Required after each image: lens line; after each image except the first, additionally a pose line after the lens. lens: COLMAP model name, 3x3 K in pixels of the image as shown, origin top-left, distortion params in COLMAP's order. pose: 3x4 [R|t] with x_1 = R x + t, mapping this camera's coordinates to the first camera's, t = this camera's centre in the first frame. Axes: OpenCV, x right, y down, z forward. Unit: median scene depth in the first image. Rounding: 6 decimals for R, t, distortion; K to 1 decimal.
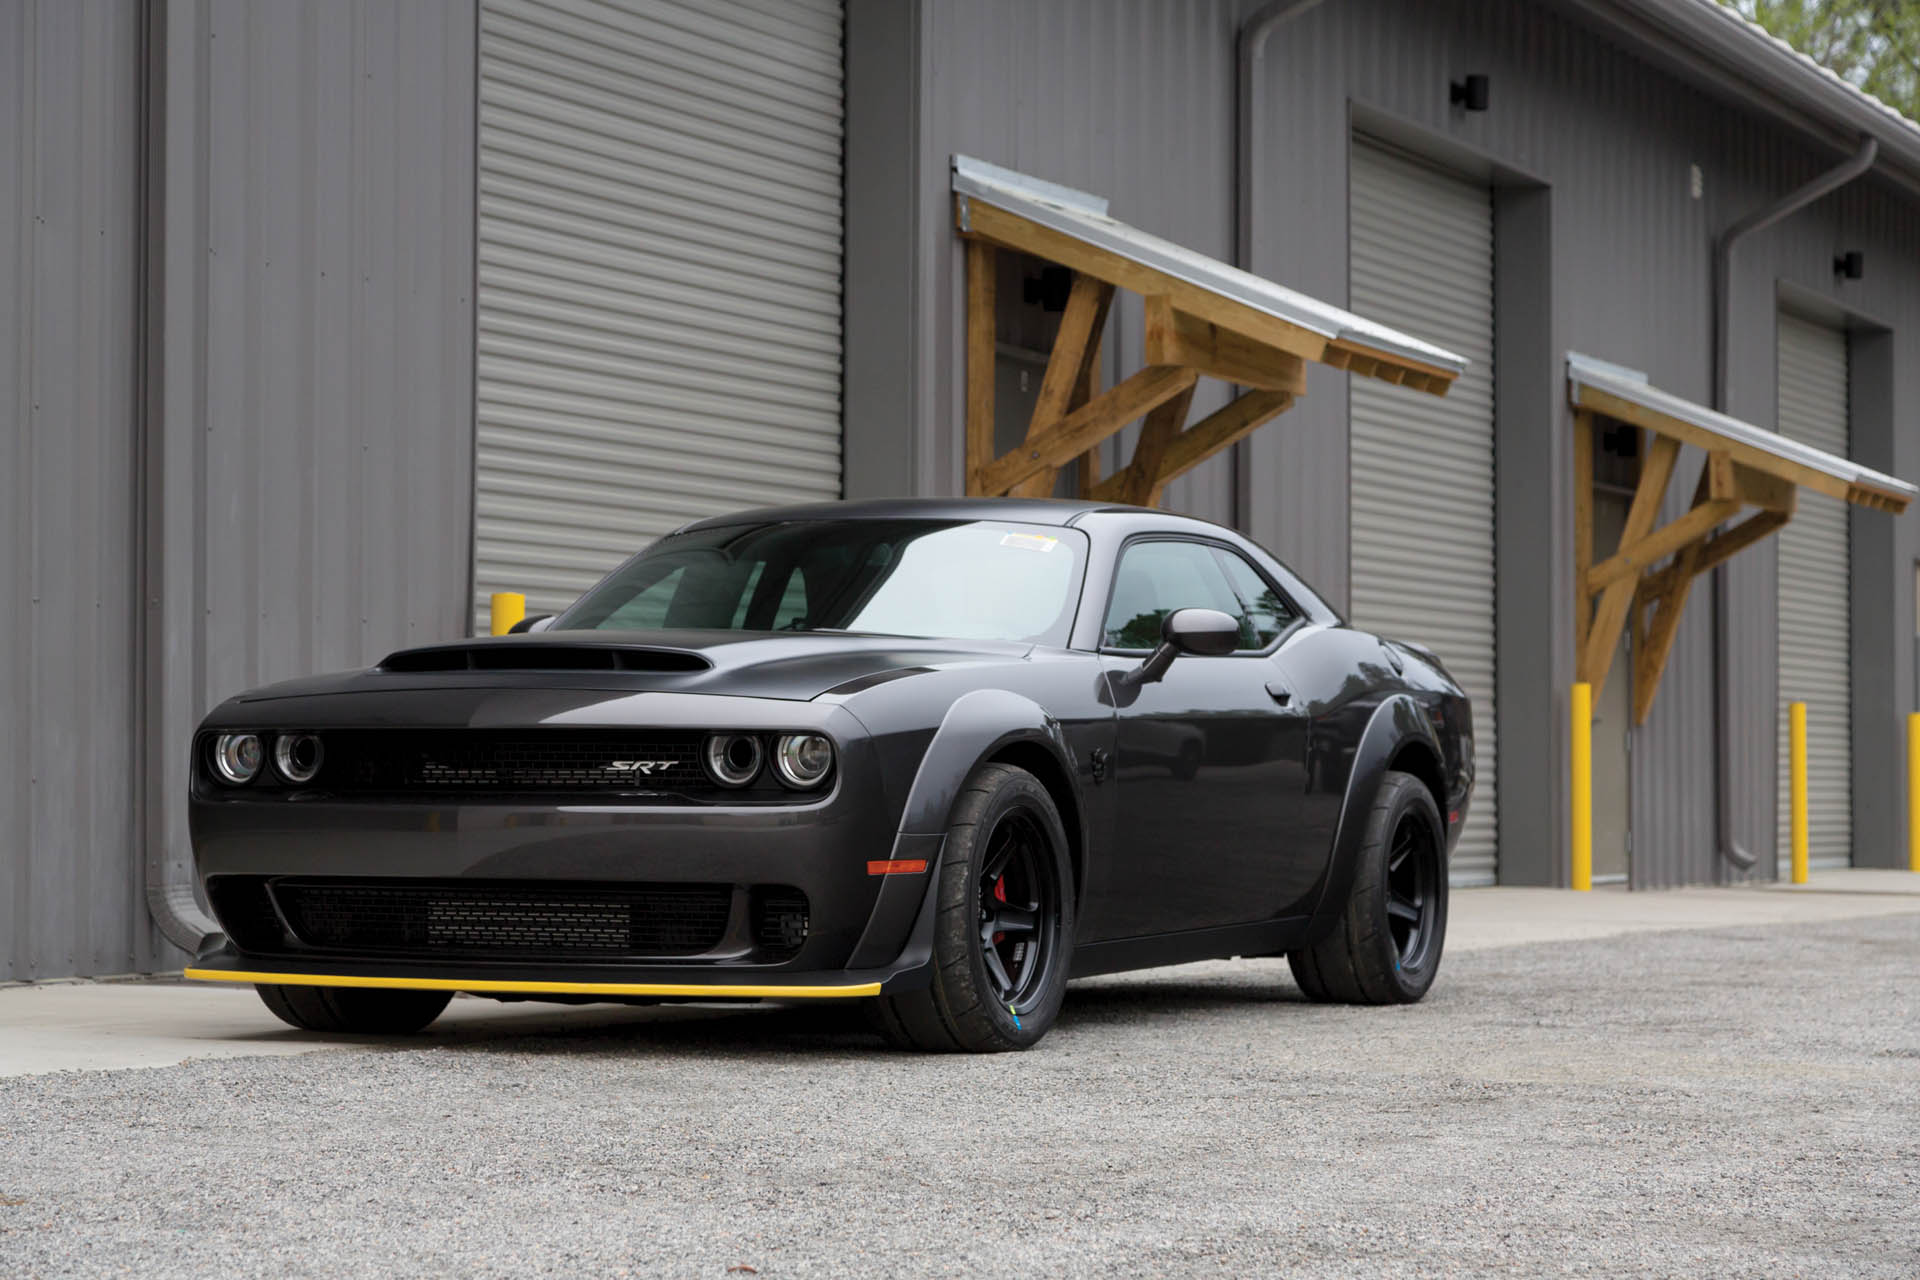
lens RADIAL K [[4699.8, 0, 960.7], [0, 4699.8, 641.8], [0, 0, 1]] dist [0.116475, 0.000000]
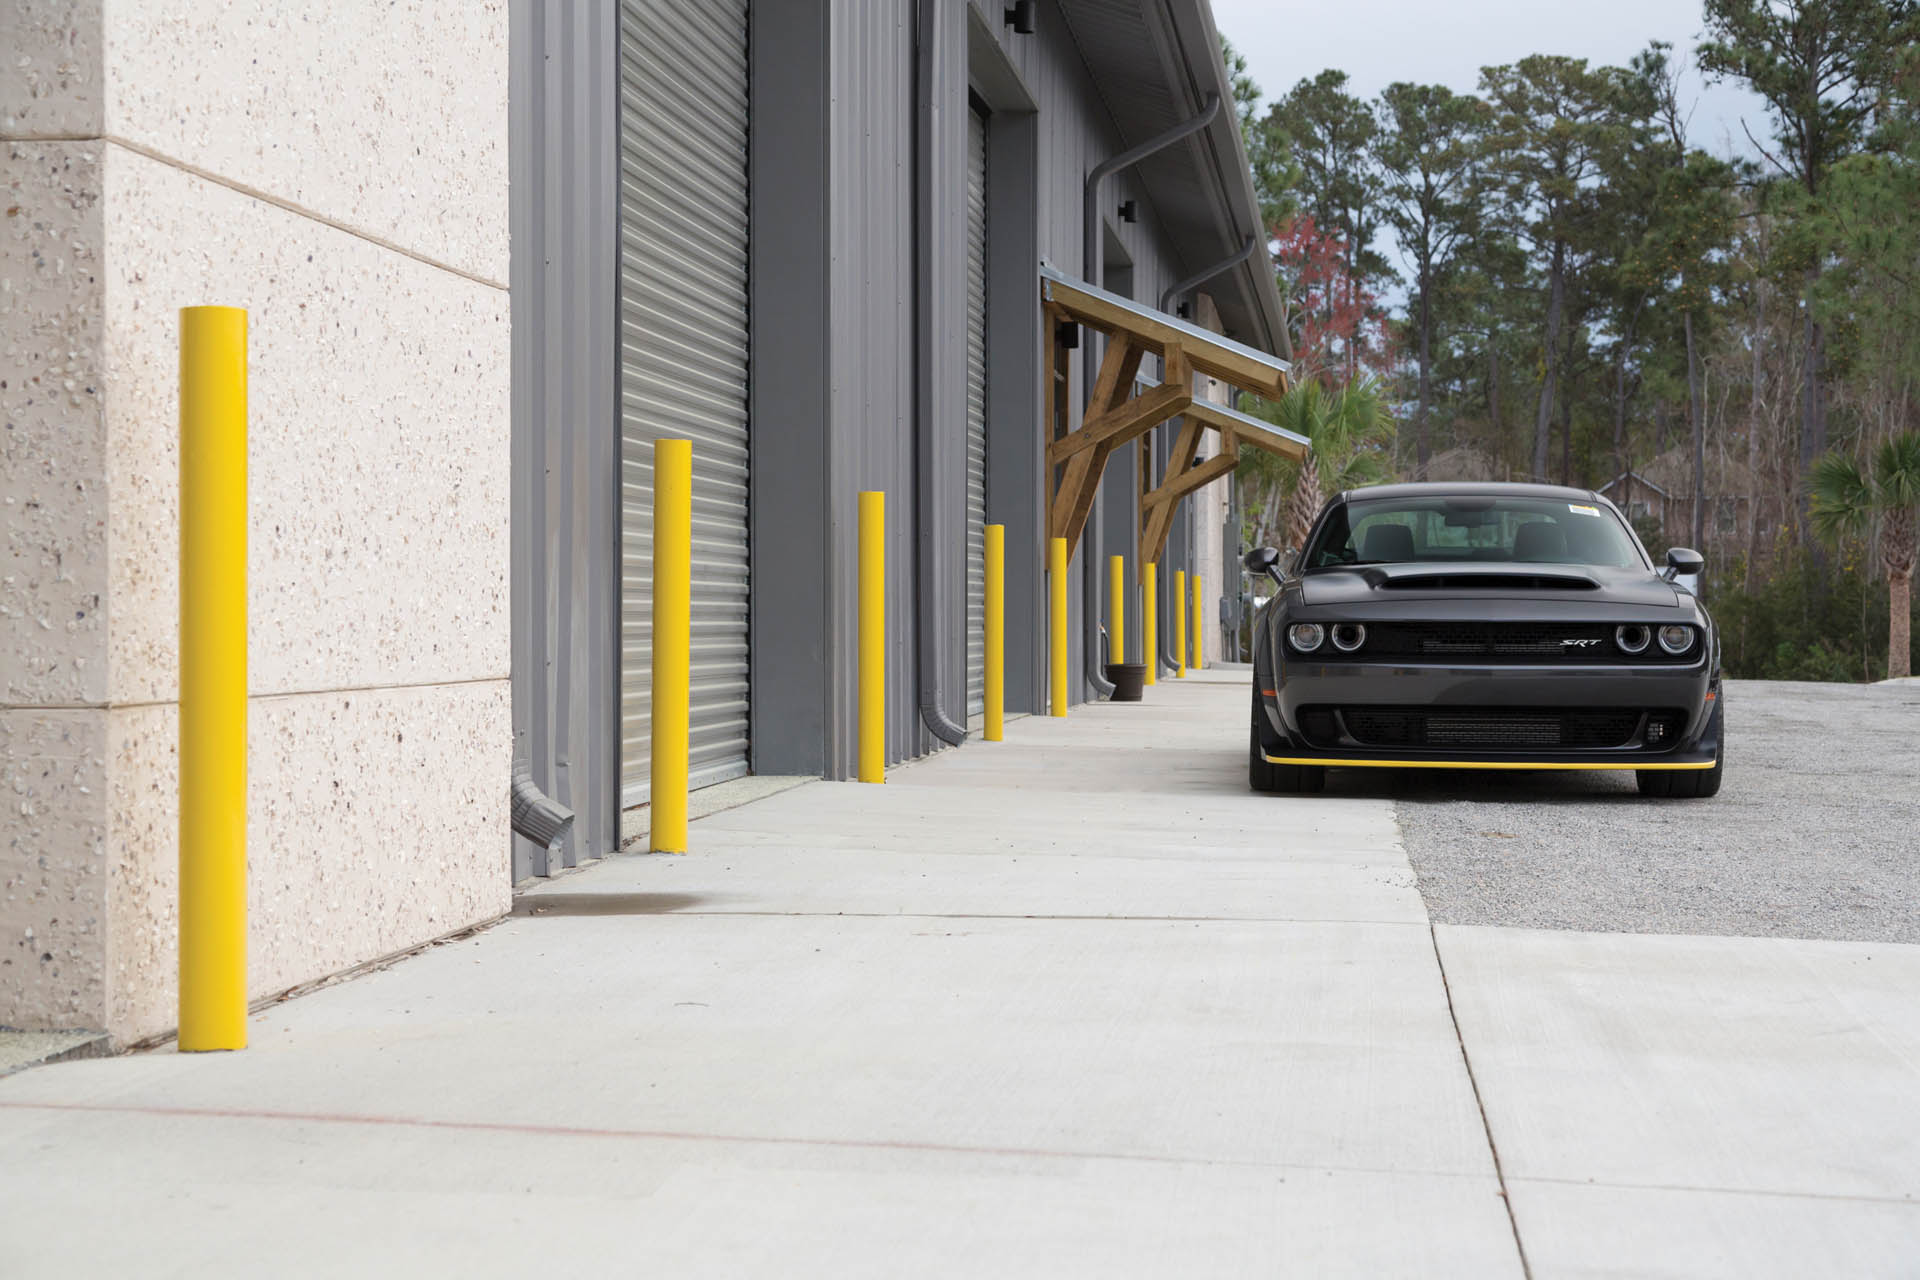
lens RADIAL K [[3059.2, 0, 959.0], [0, 3059.2, 637.1], [0, 0, 1]] dist [-0.038090, 0.000000]
pose [[0.961984, -0.002019, 0.273098, -0.592507], [-0.009111, 0.999179, 0.039482, -0.019329], [-0.272954, -0.040469, 0.961176, -0.064085]]
